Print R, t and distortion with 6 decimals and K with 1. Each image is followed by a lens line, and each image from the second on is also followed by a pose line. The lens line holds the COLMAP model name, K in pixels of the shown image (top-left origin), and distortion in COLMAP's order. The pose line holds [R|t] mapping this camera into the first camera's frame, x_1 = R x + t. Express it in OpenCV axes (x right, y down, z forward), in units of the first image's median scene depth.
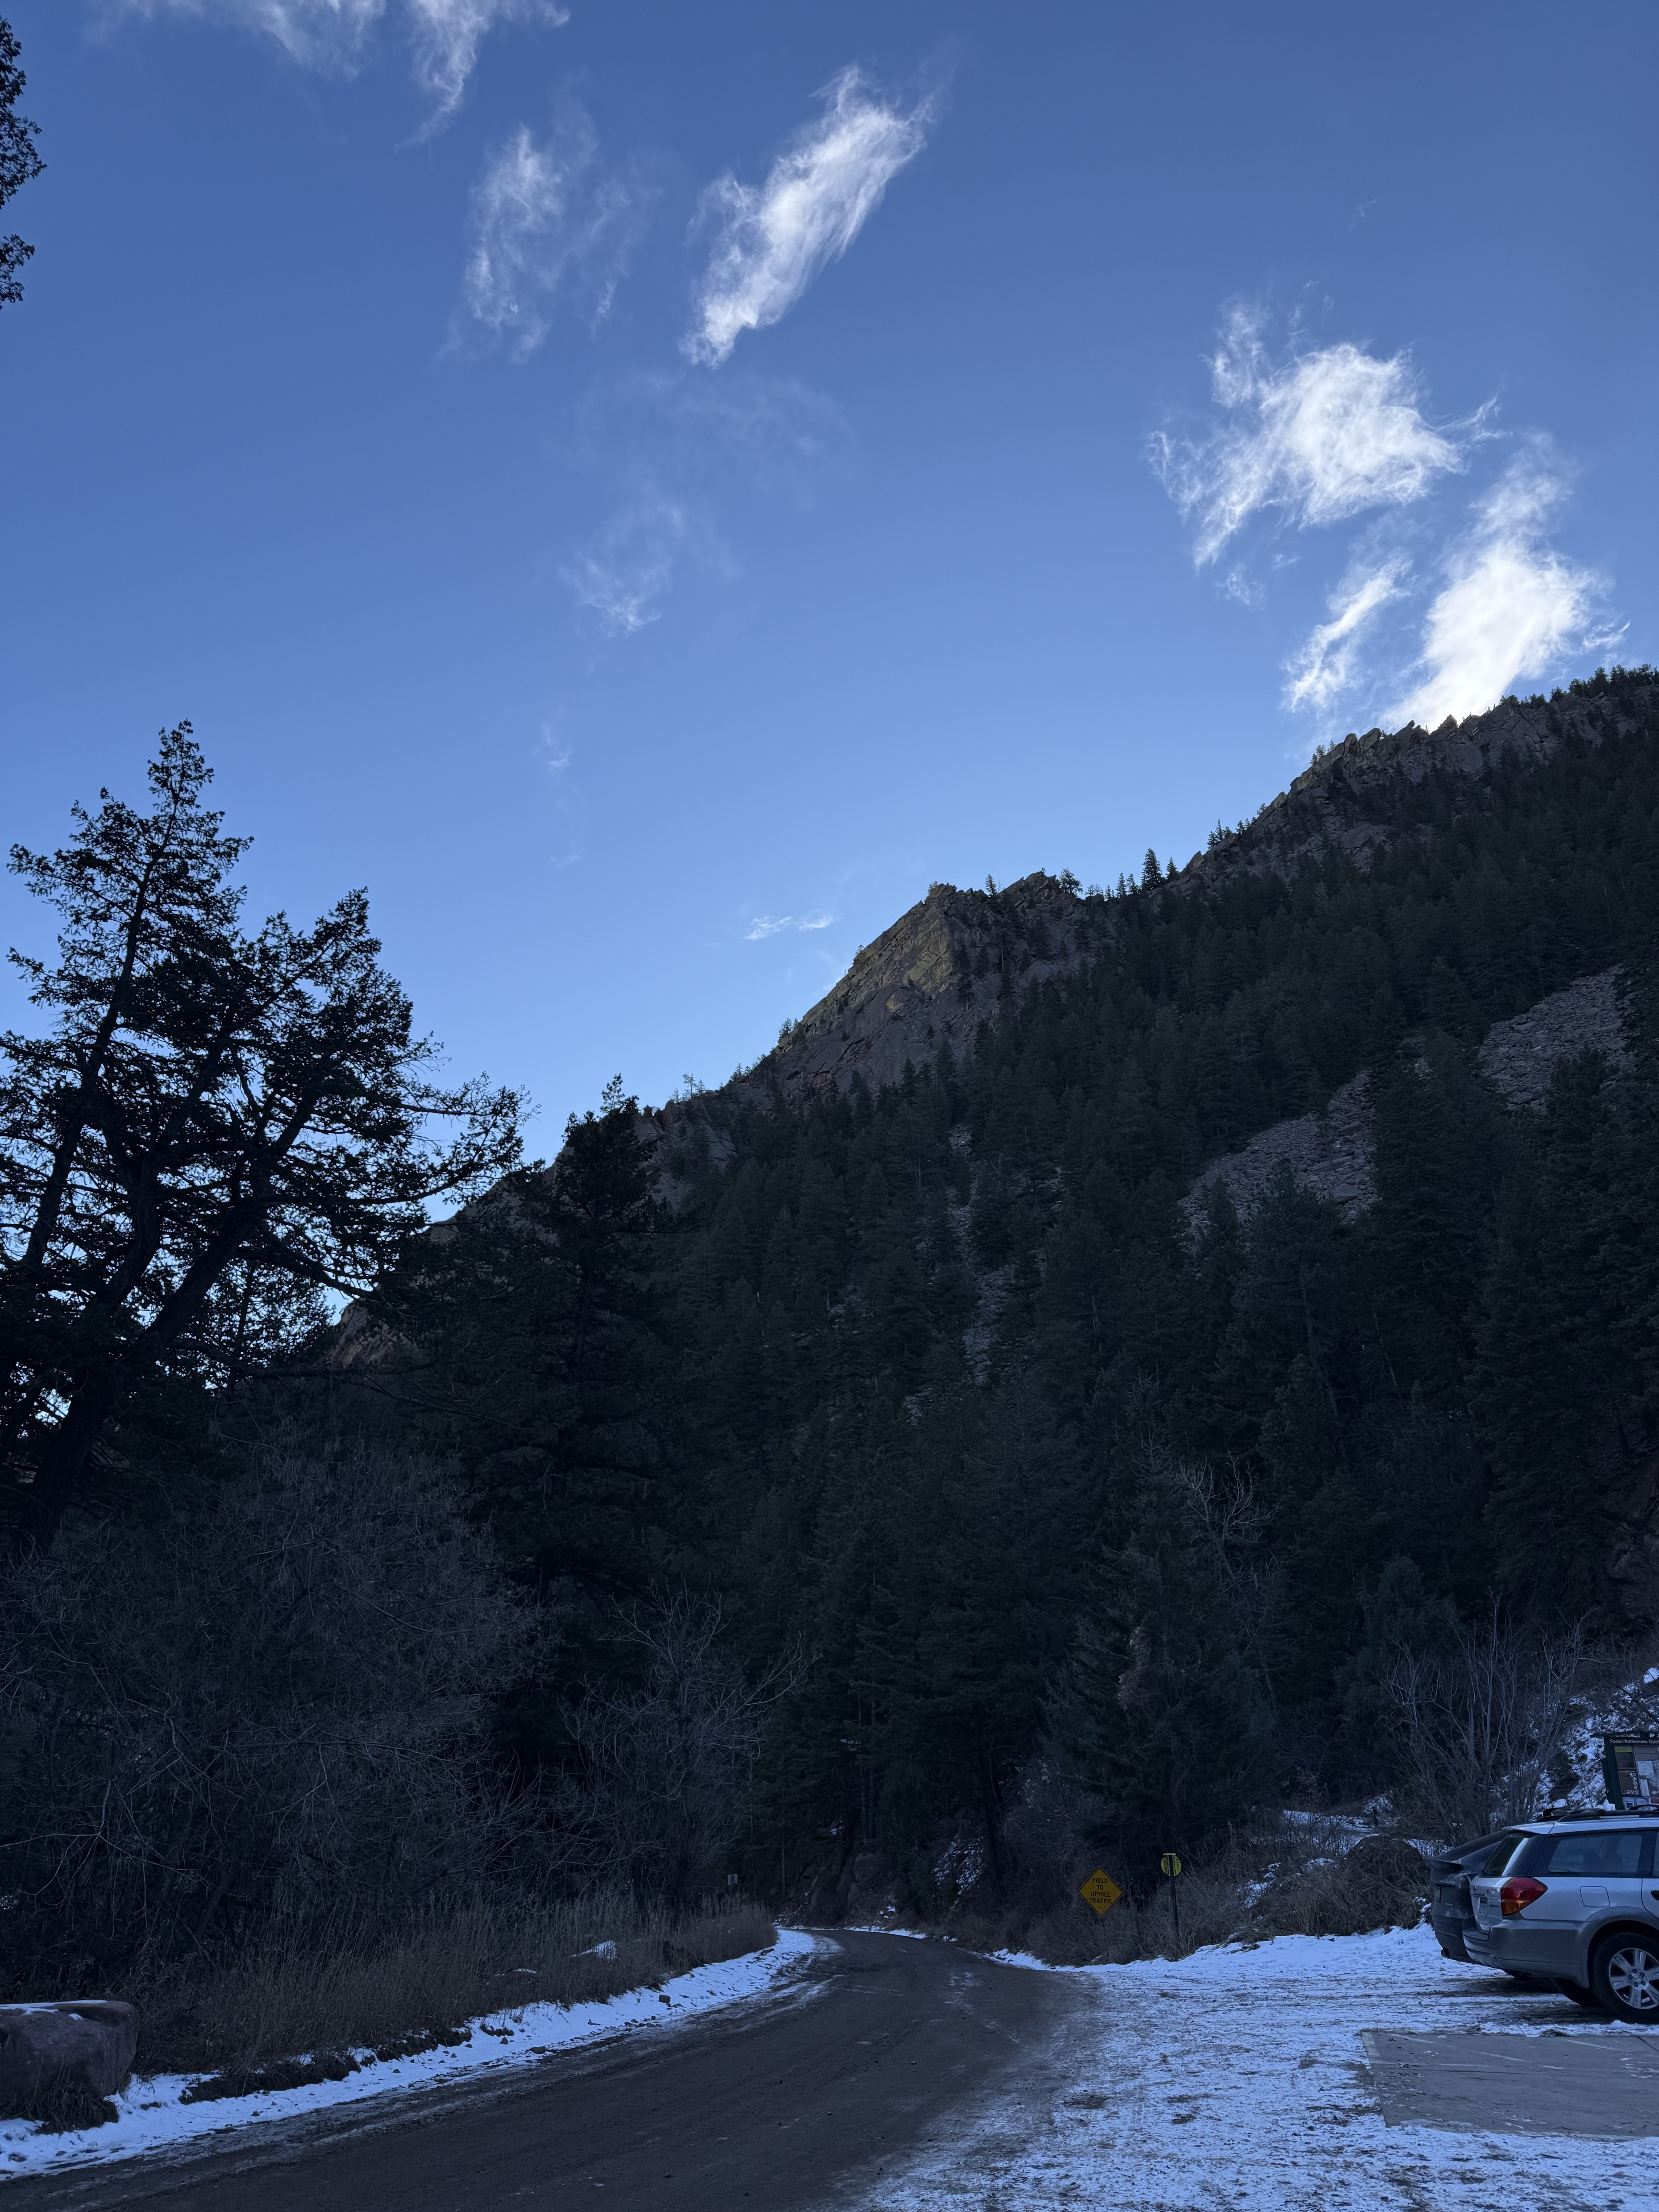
lens RADIAL K [[1545.9, 0, 831.4], [0, 1545.9, 1105.2], [0, 0, 1]] dist [0.004672, -0.001659]
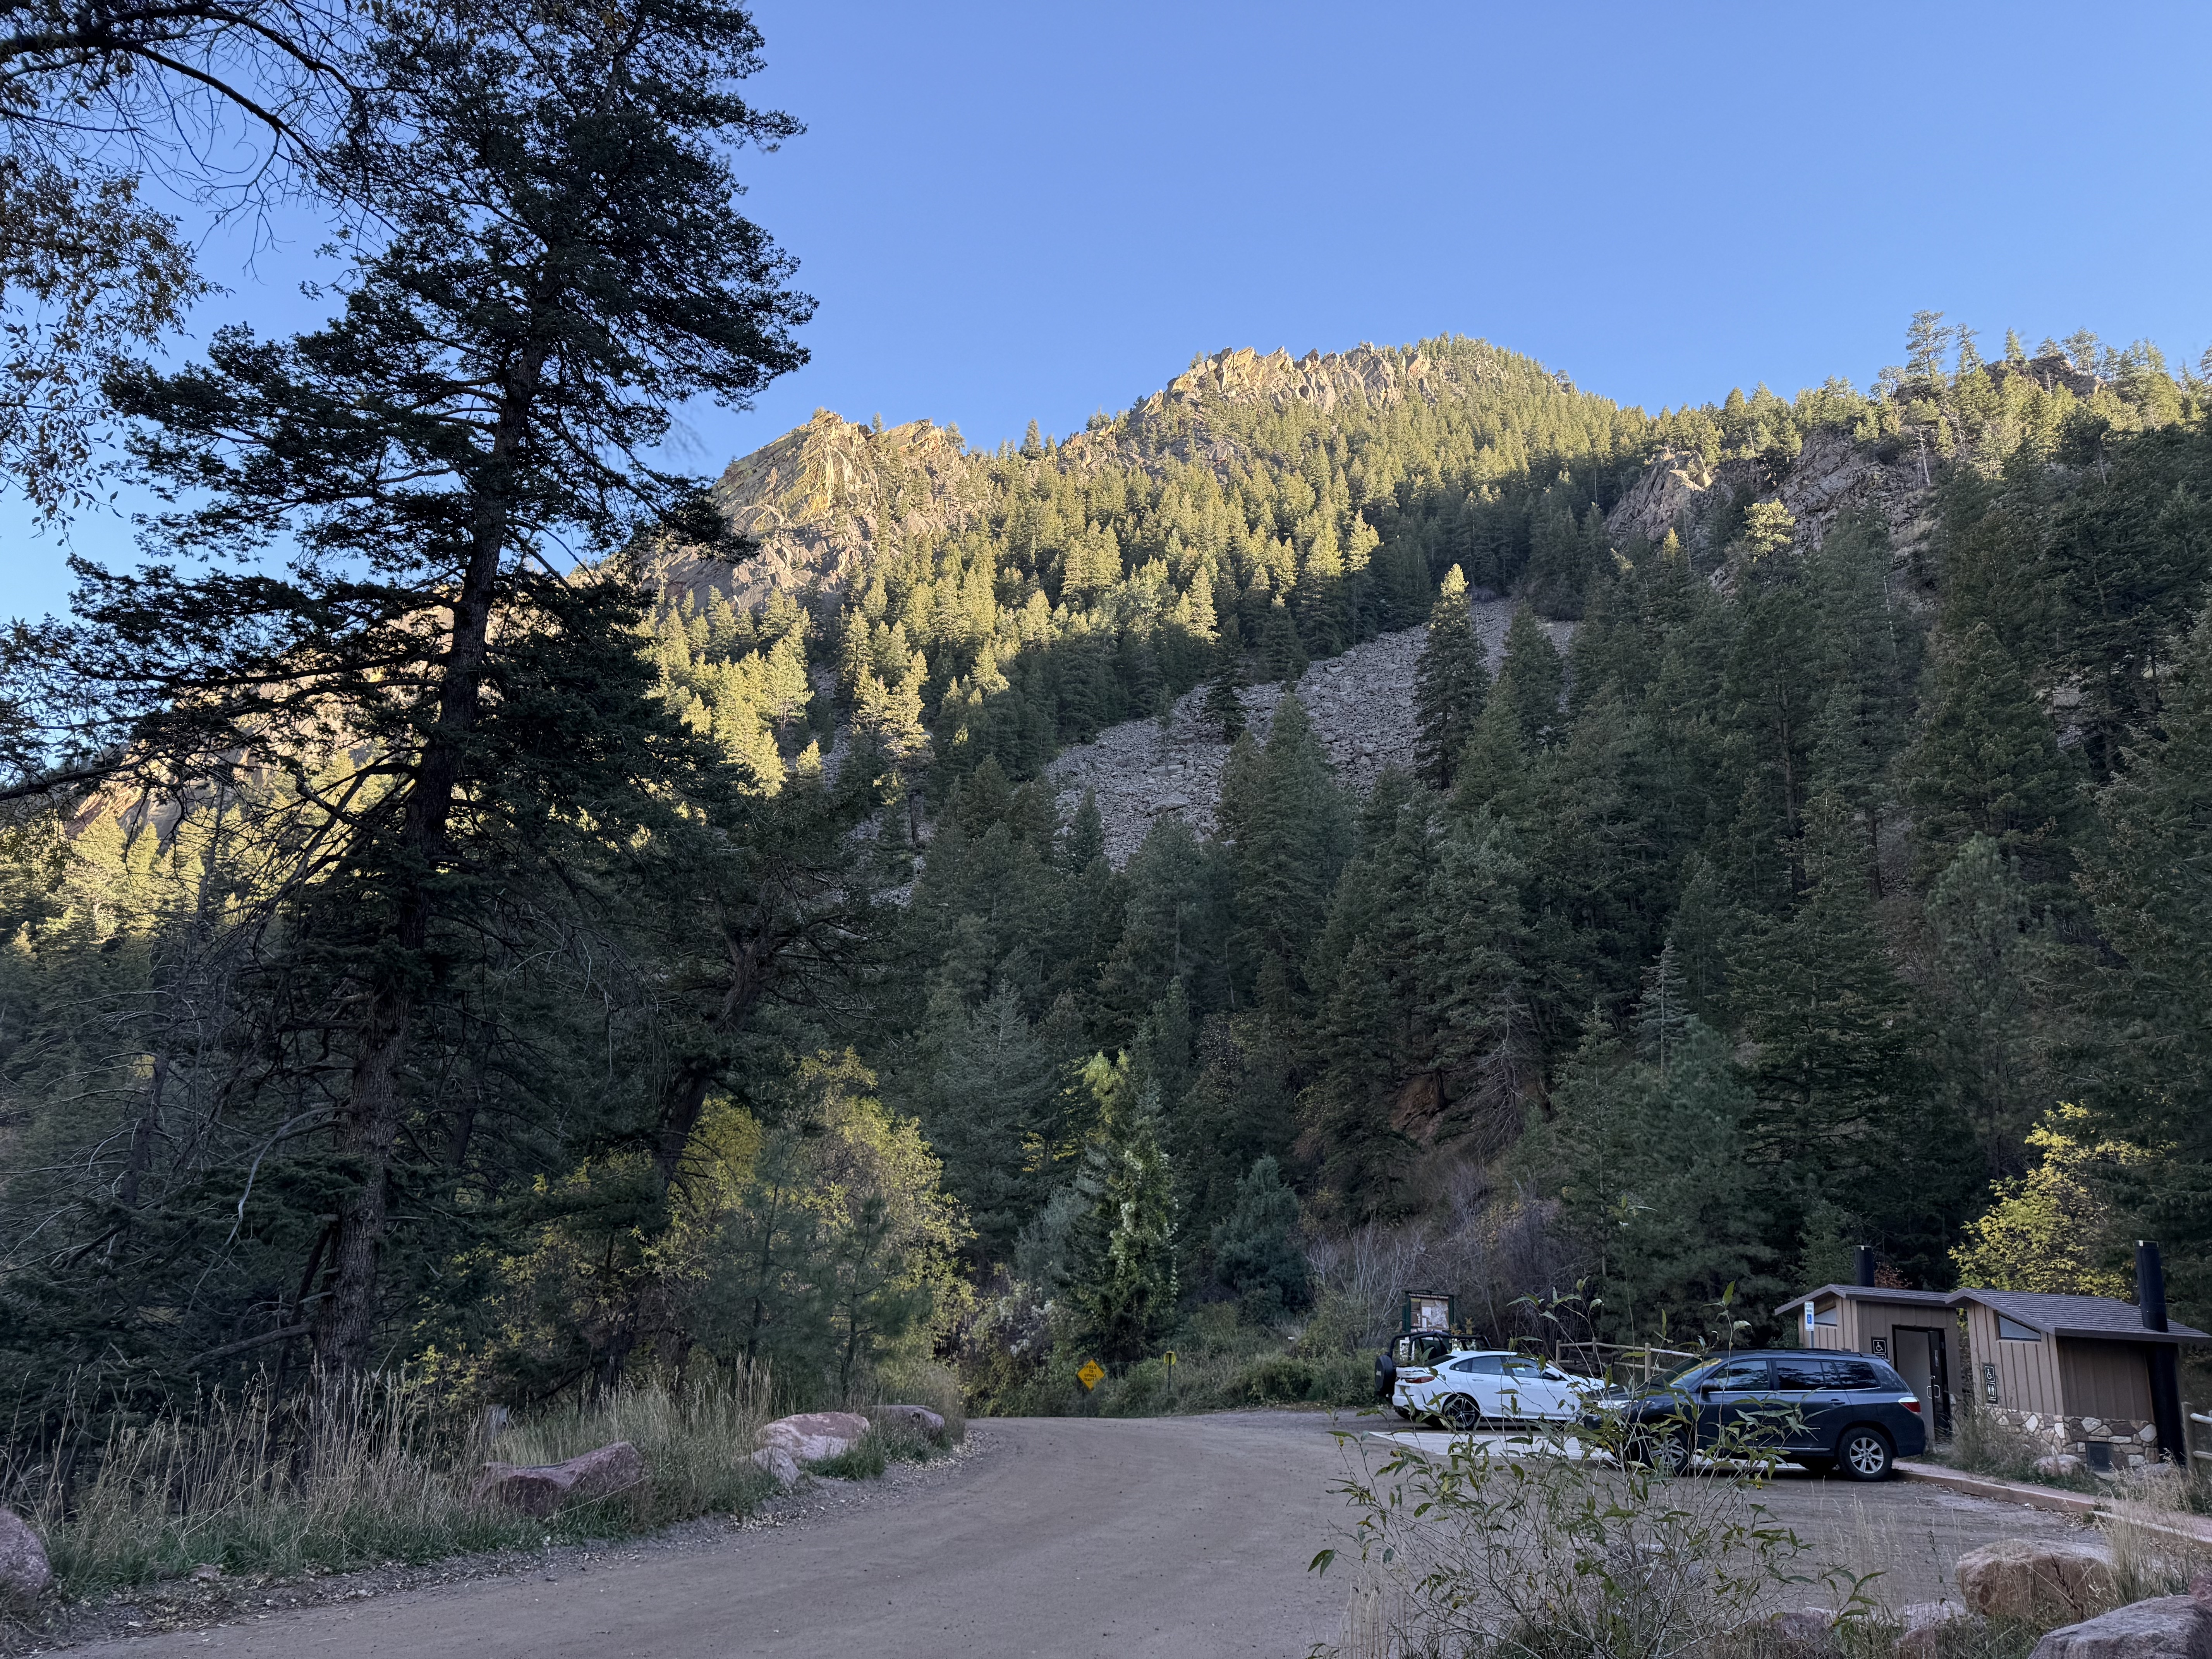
lens RADIAL K [[1549.2, 0, 1104.5], [0, 1549.2, 830.2], [0, 0, 1]] dist [-0.000335, 0.000173]
pose [[0.942366, 0.123732, 0.310866, -0.067239], [-0.165599, 0.979811, 0.112014, -0.037175], [-0.290730, -0.157037, 0.943830, -0.070705]]
